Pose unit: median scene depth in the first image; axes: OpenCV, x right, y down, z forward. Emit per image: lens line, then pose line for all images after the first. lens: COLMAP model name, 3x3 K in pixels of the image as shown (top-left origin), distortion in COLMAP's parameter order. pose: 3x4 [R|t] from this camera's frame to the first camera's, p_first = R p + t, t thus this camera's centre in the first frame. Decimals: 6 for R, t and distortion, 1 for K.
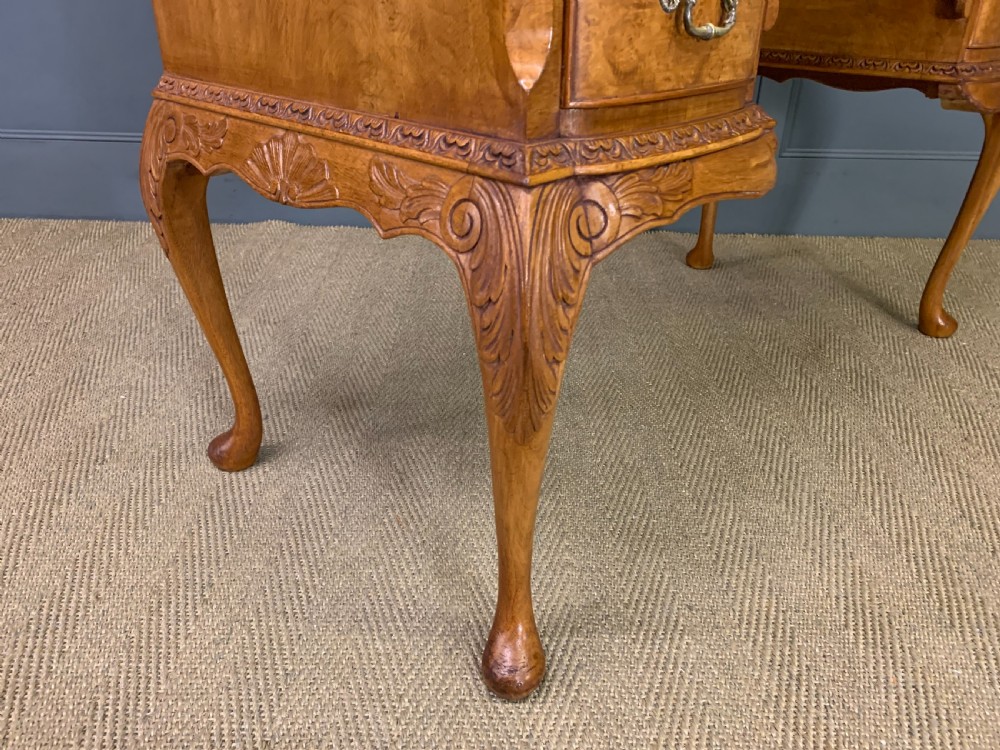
lens RADIAL K [[762.2, 0, 500.0], [0, 762.2, 375.0], [0, 0, 1]] dist [0.005717, 0.007291]
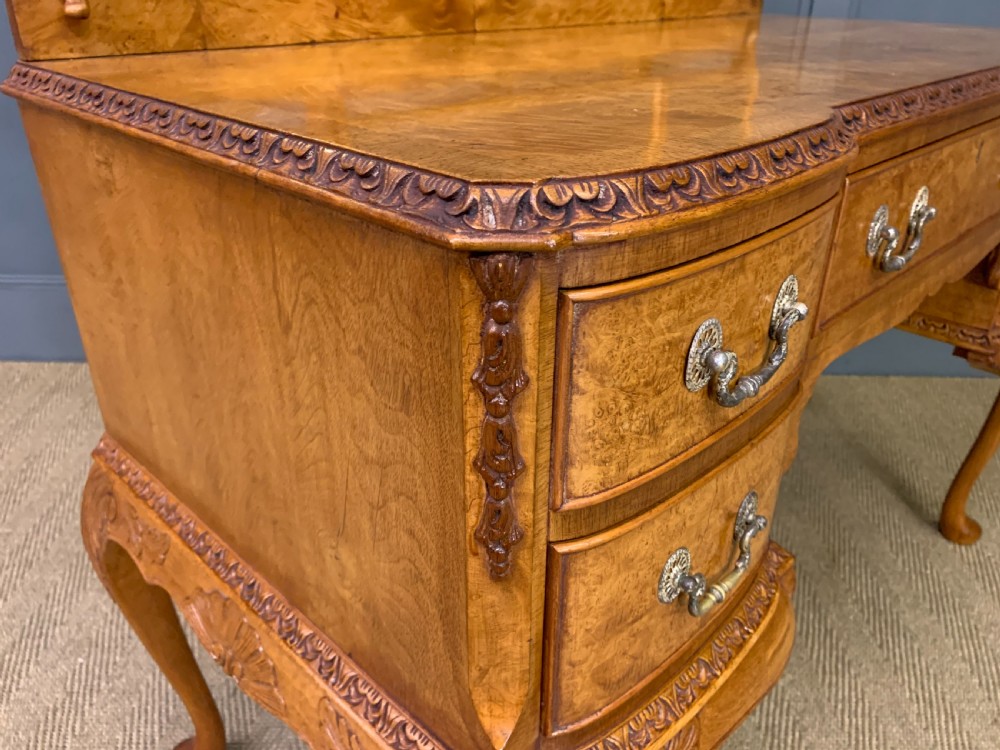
lens RADIAL K [[763.0, 0, 497.5], [0, 763.0, 373.3], [0, 0, 1]] dist [0.033624, -0.028361]
pose [[0.999981, -0.003058, -0.005315, 0.016283], [0.003118, 0.999933, 0.011163, -0.320100], [0.005280, -0.011179, 0.999924, 0.071594]]
